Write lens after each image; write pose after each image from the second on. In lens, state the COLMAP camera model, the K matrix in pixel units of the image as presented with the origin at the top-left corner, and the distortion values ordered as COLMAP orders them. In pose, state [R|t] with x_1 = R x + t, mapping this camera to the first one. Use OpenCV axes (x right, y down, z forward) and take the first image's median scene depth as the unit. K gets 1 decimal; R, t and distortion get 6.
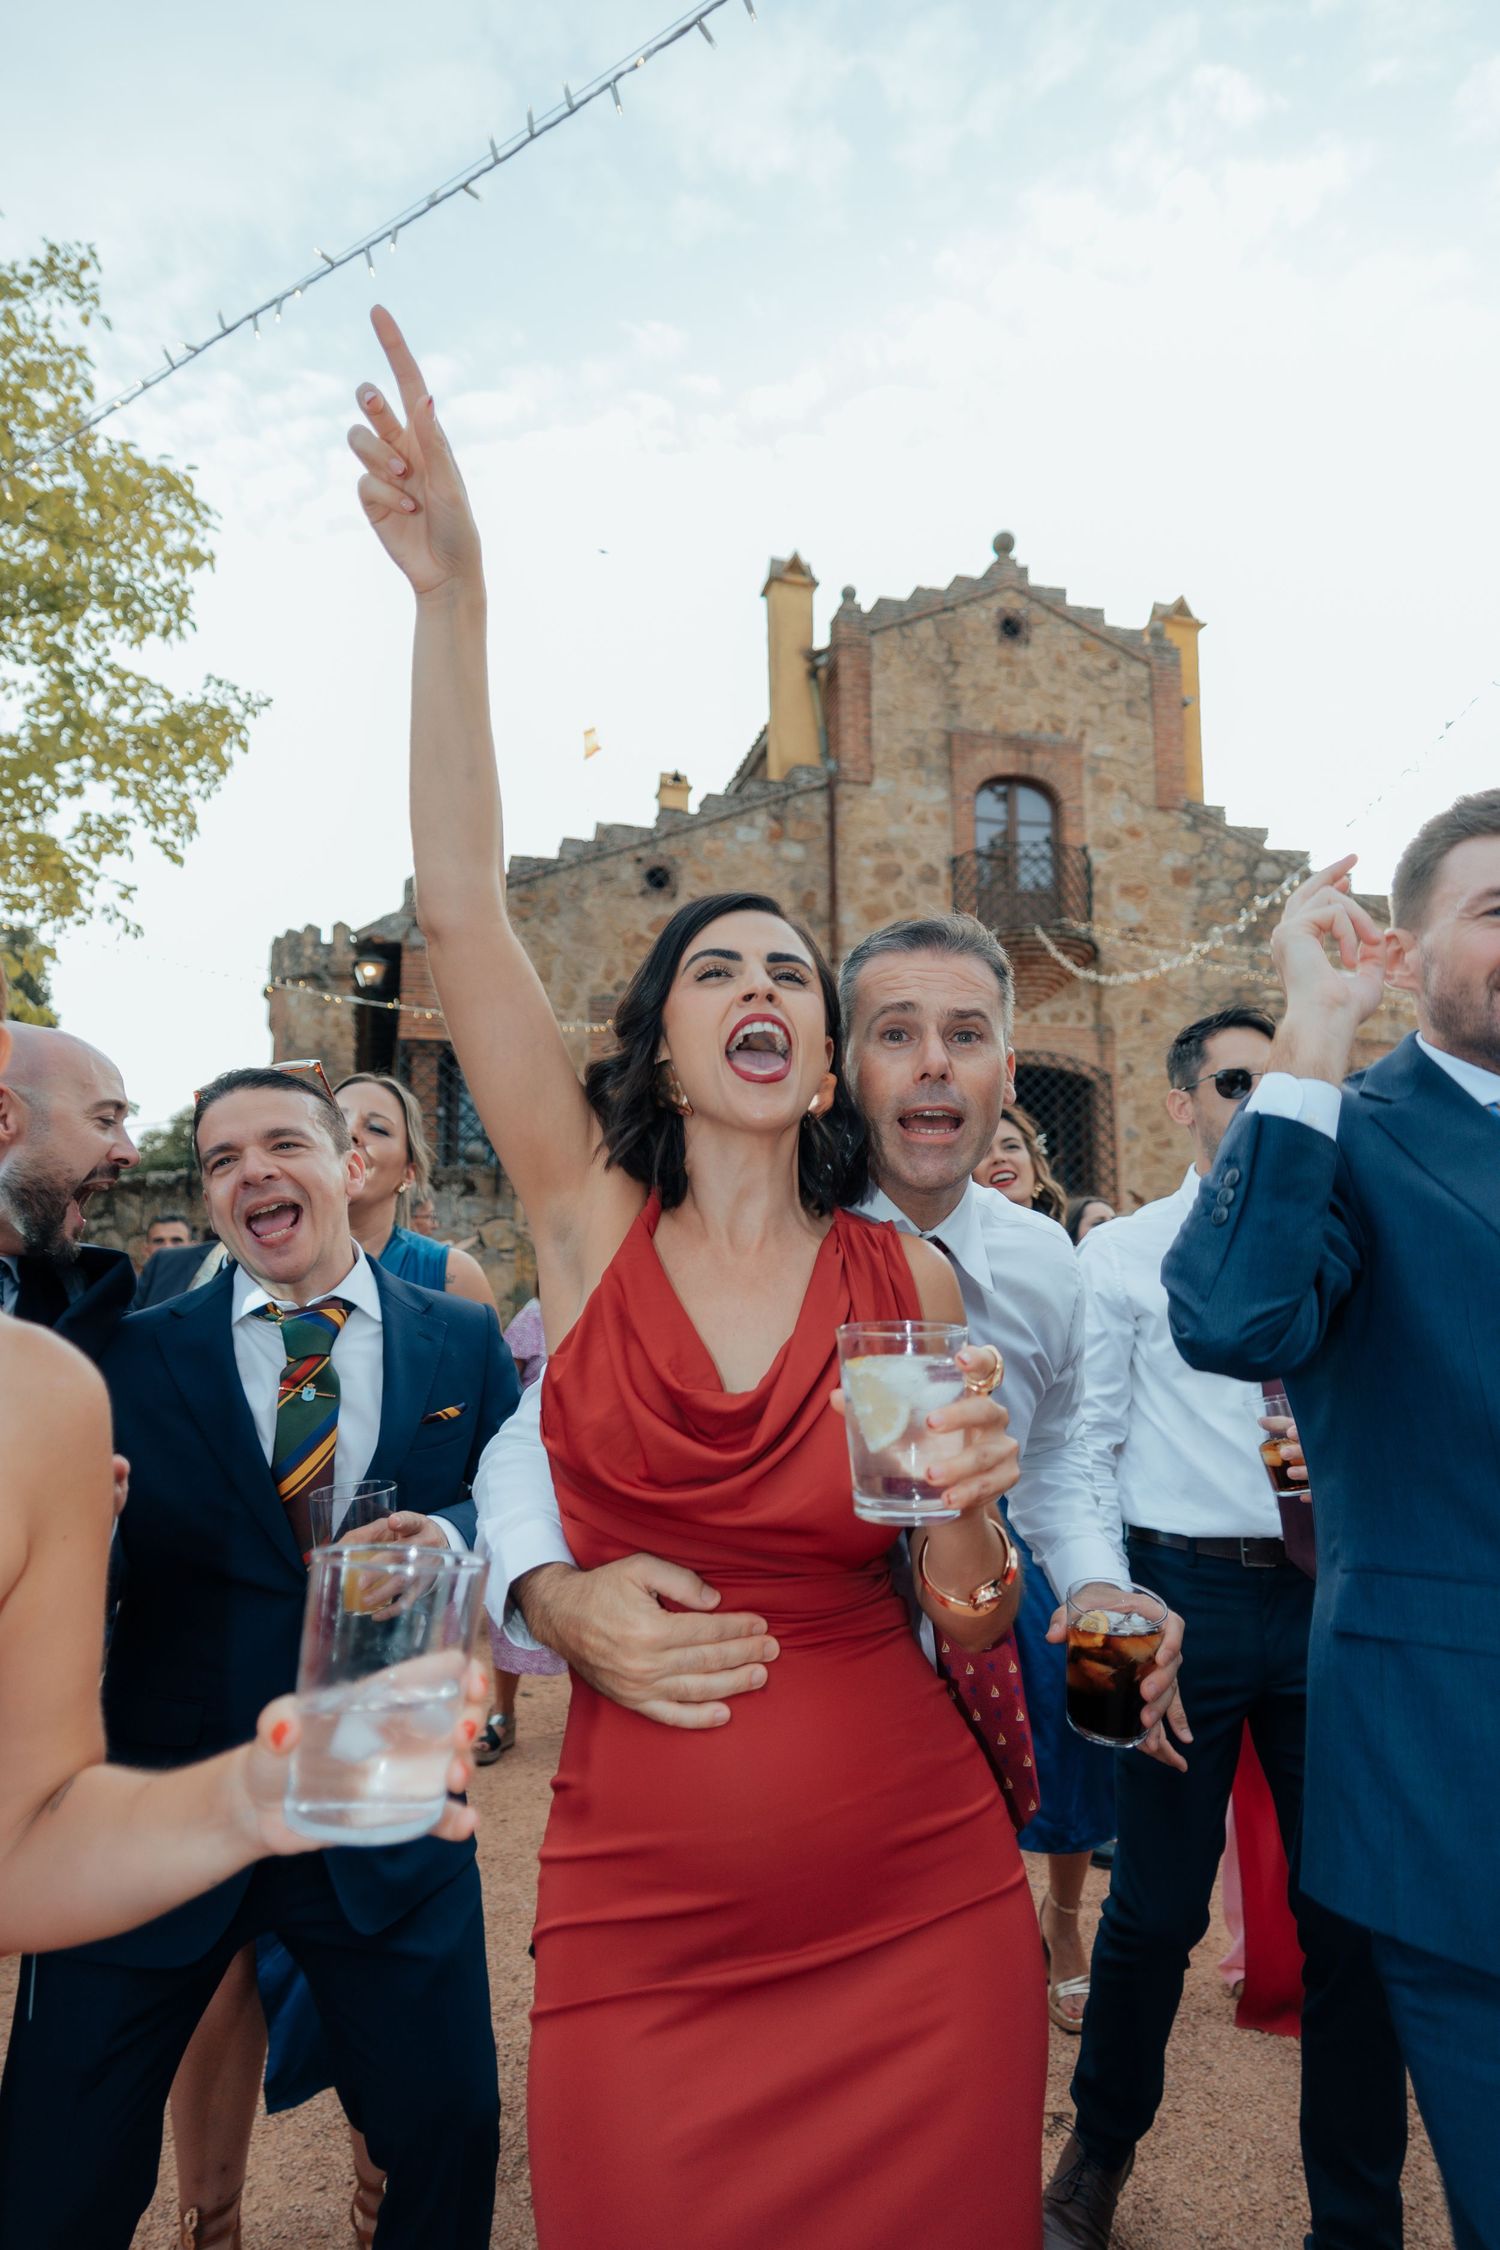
lens RADIAL K [[1513.2, 0, 750.3], [0, 1513.2, 1103.7], [0, 0, 1]] dist [0.182875, 0.001044]
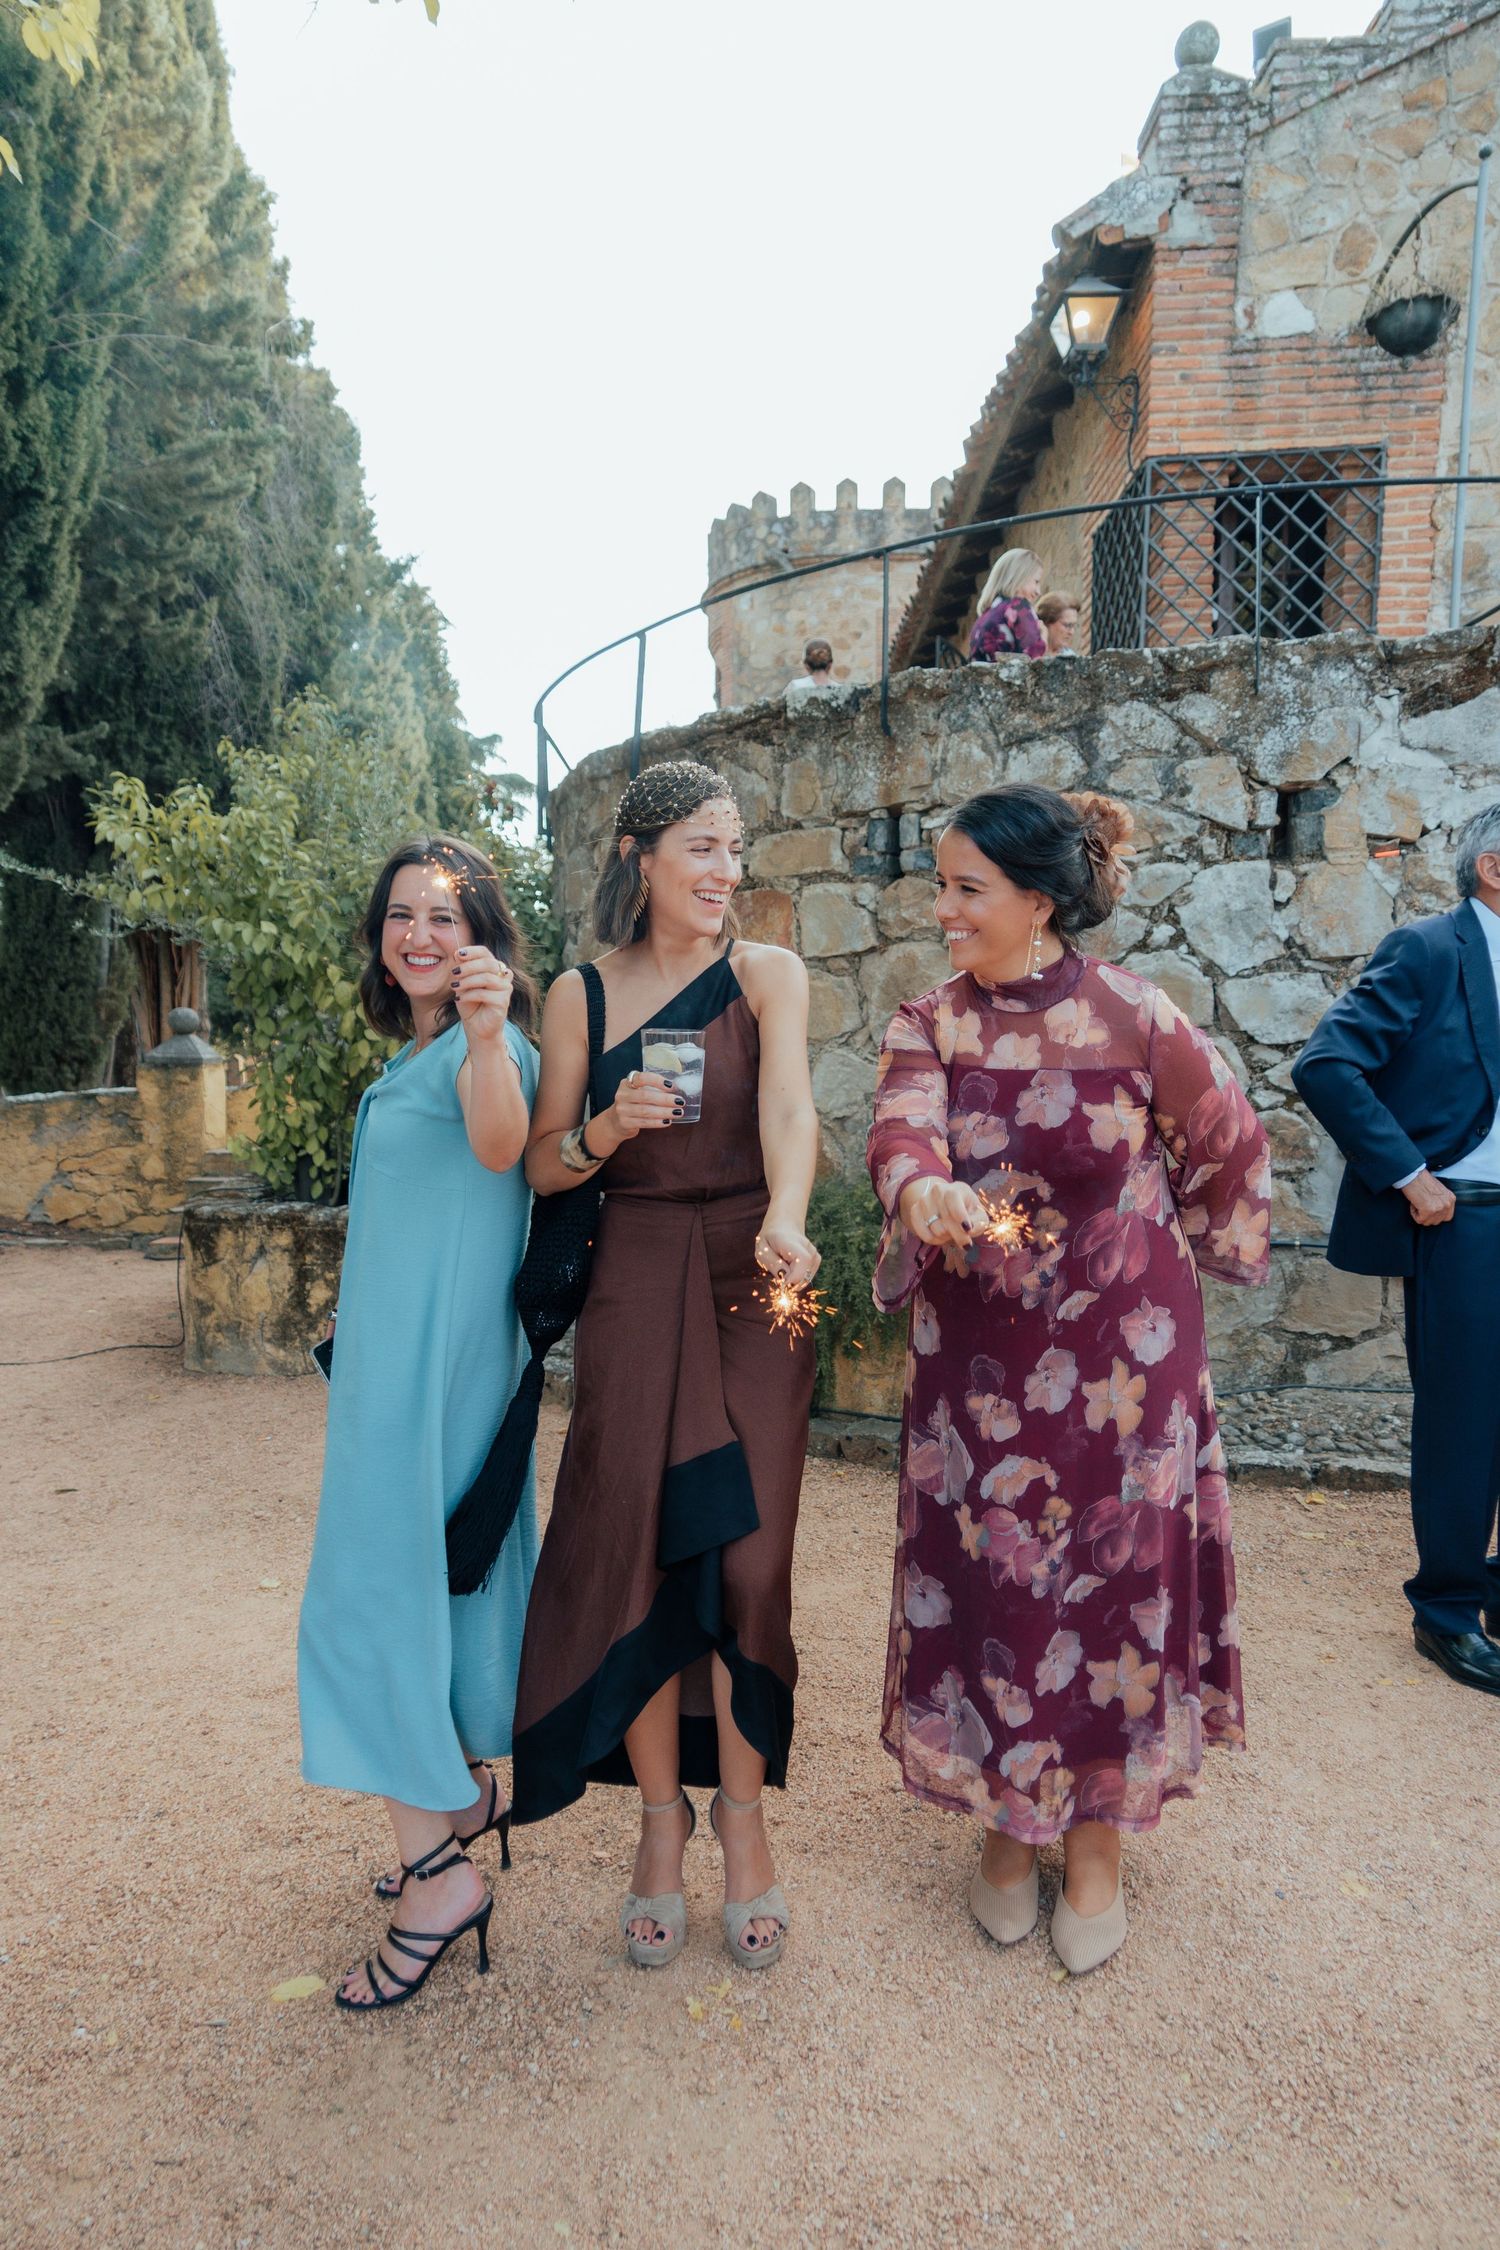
lens RADIAL K [[1513.2, 0, 750.3], [0, 1513.2, 1103.7], [0, 0, 1]] dist [0.182875, 0.001044]
pose [[0.974705, 0.009114, -0.223309, -0.210878], [0.034050, 0.981449, 0.188676, 0.055867], [0.220885, -0.191507, 0.956313, 0.387358]]
